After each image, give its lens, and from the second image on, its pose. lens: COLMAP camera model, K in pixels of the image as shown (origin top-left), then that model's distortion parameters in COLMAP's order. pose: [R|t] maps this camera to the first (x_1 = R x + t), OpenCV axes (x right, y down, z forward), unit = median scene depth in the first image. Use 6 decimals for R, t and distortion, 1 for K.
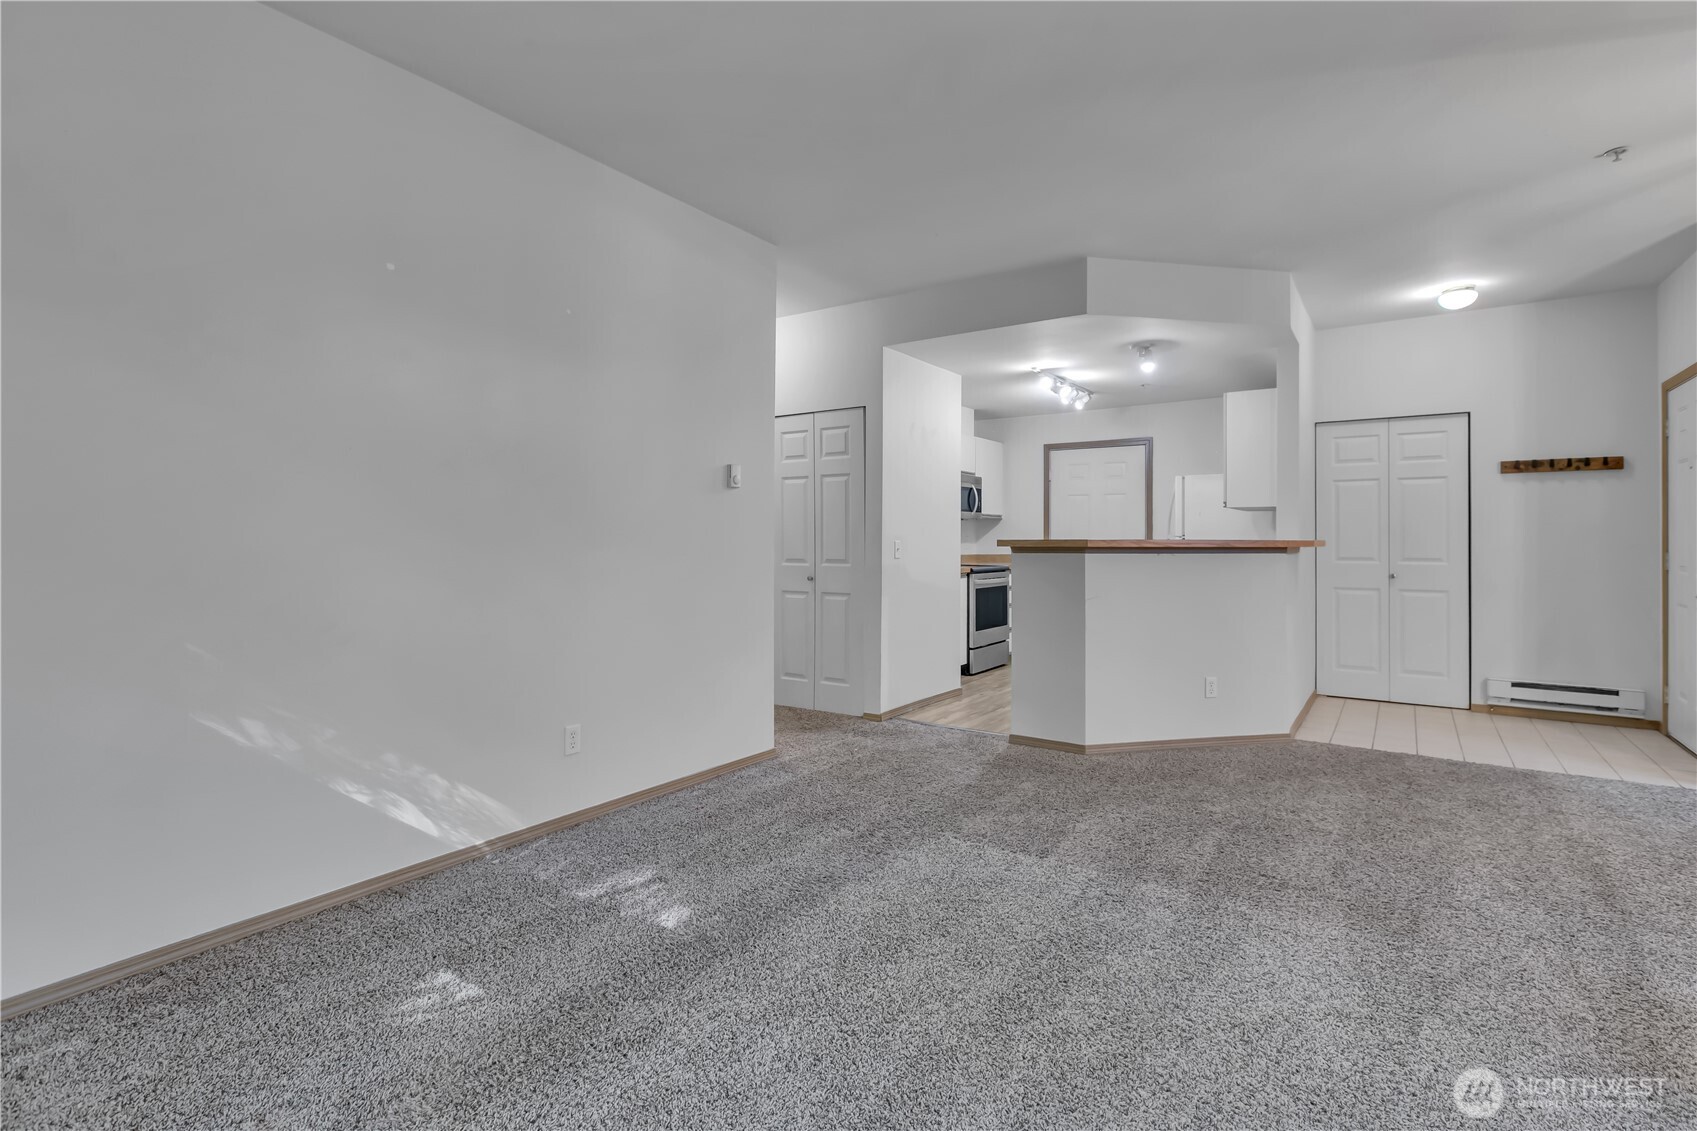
lens RADIAL K [[794.1, 0, 856.1], [0, 794.1, 535.3], [0, 0, 1]] dist [0.001434, -0.000364]
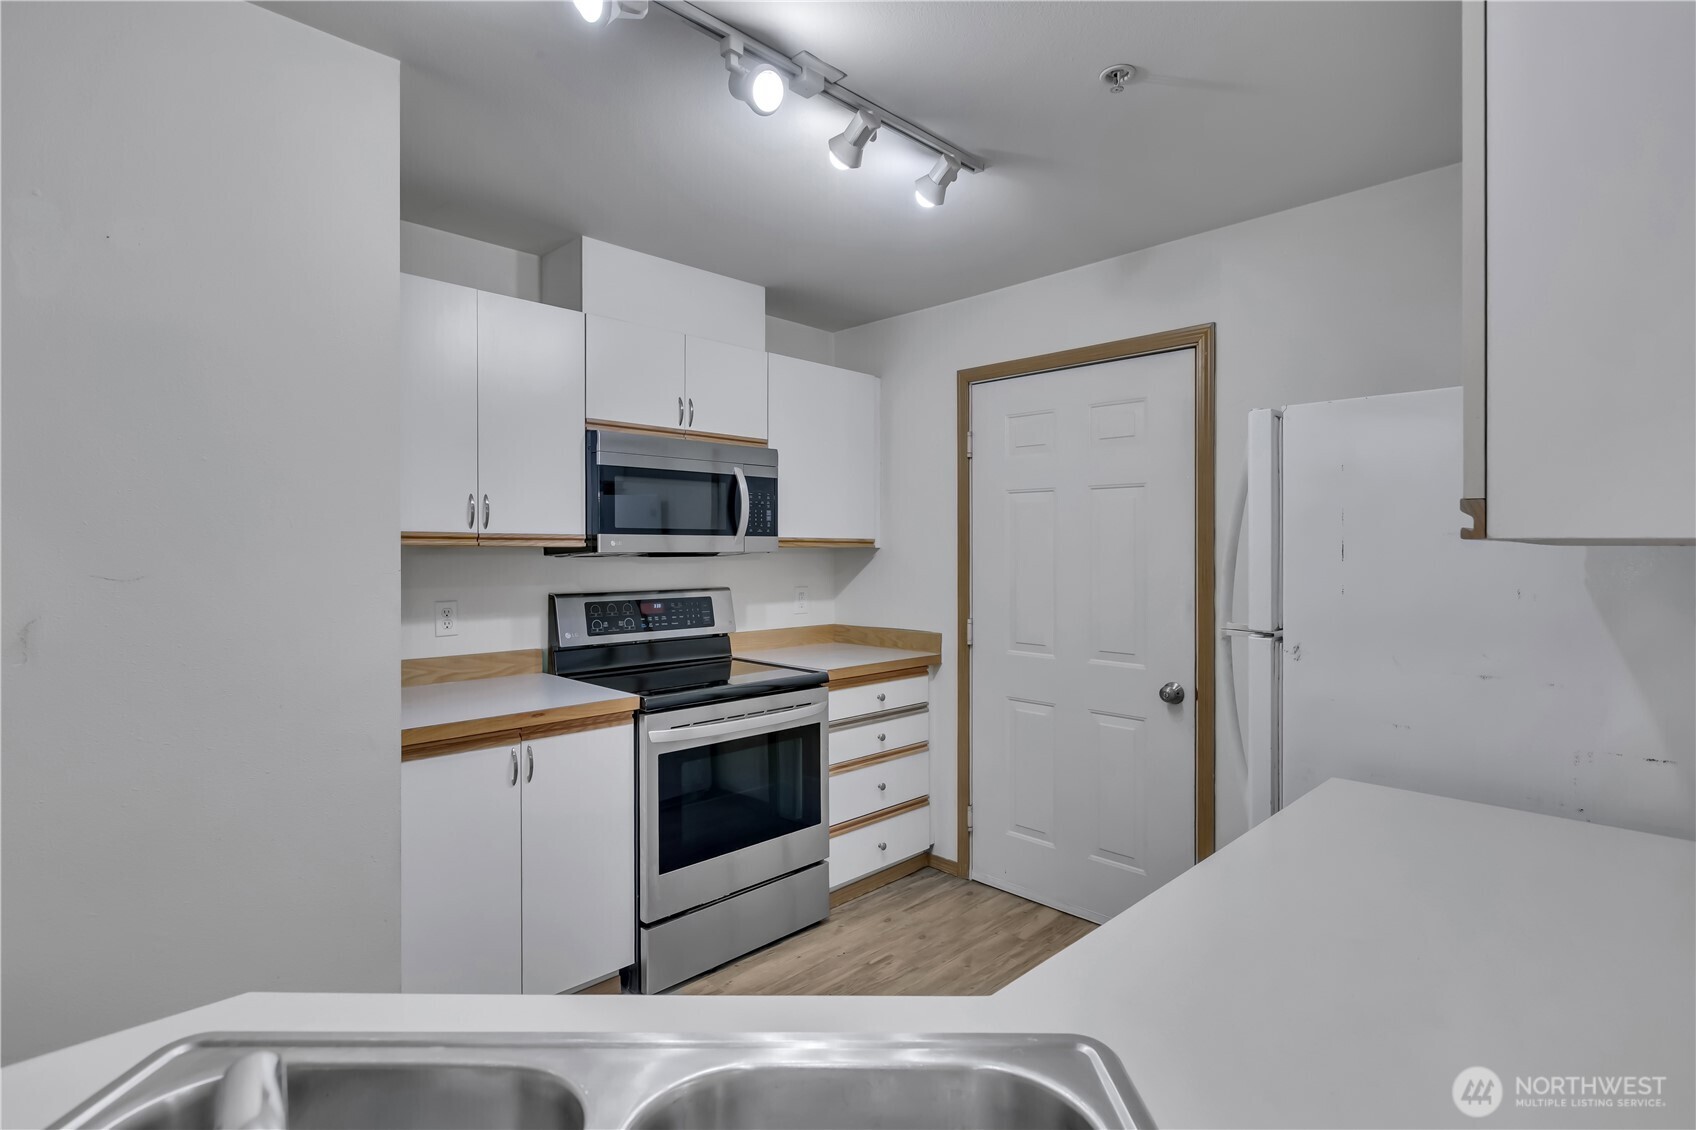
lens RADIAL K [[824.9, 0, 860.6], [0, 824.9, 552.5], [0, 0, 1]] dist [-0.000153, -0.000191]
pose [[0.983642, -0.002980, -0.180110, 0.283045], [0.004757, 0.999944, 0.009439, -0.024710], [0.180072, -0.010141, 0.983601, 0.600247]]
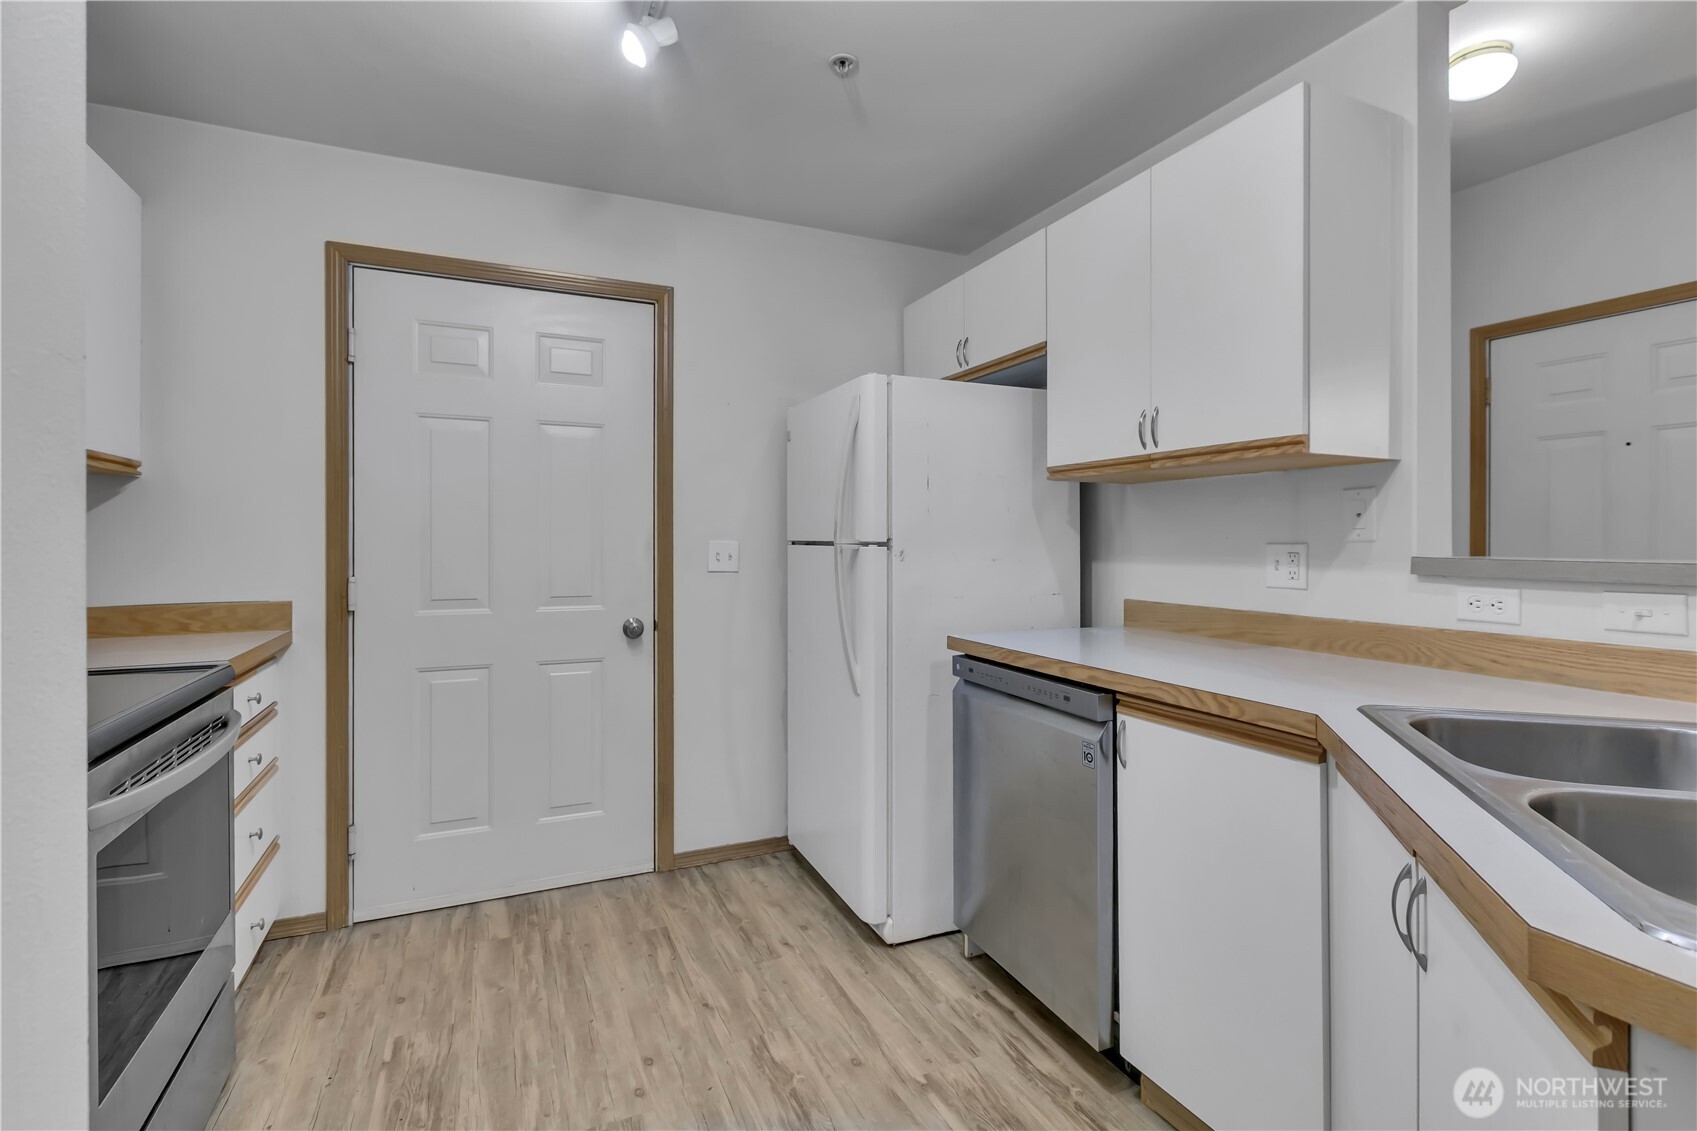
lens RADIAL K [[794.1, 0, 856.1], [0, 794.1, 535.3], [0, 0, 1]] dist [0.001434, -0.000364]
pose [[0.516123, -0.002007, 0.856512, 0.083222], [-0.001283, 0.999994, 0.003117, -0.001626], [-0.856513, -0.002708, 0.516118, 0.710946]]
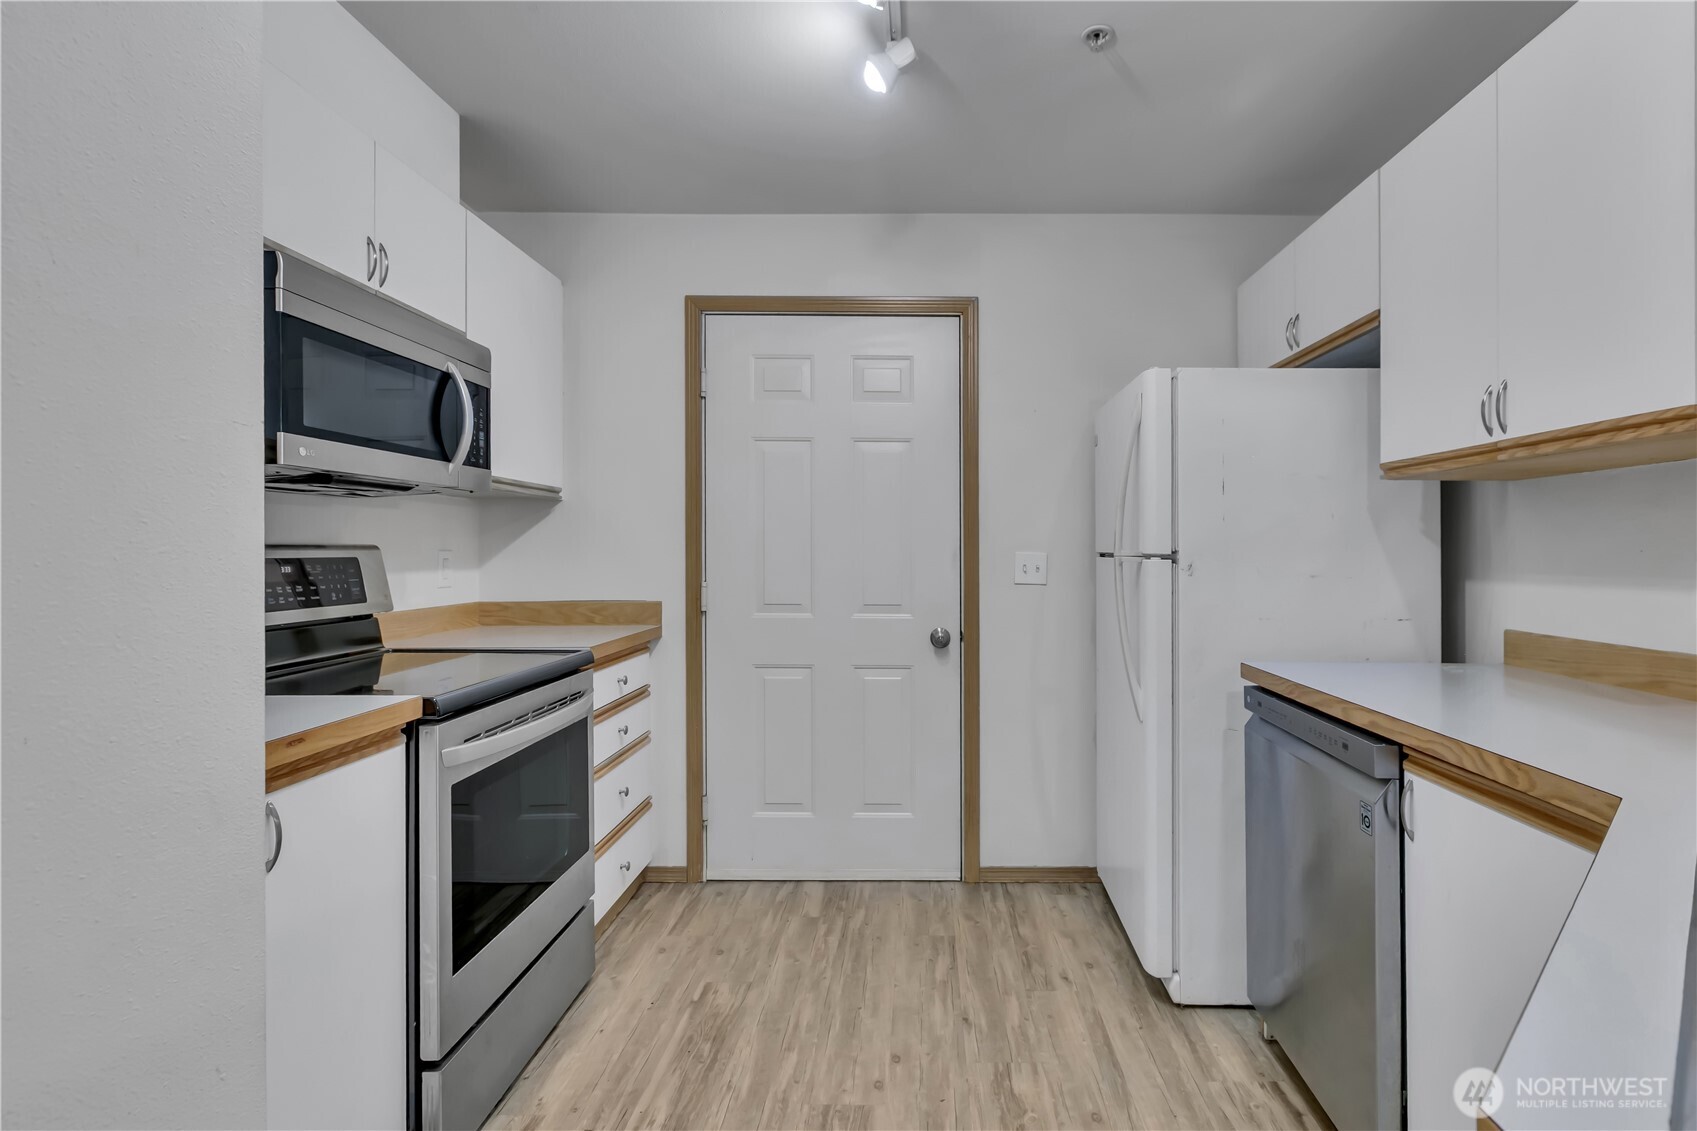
lens RADIAL K [[827.4, 0, 916.3], [0, 827.4, 547.8], [0, 0, 1]] dist [0.002612, 0.000534]
pose [[0.824560, -0.001938, 0.565772, 0.116762], [-0.001245, 0.999985, 0.005241, -0.001758], [-0.565774, -0.005026, 0.824545, 0.672828]]
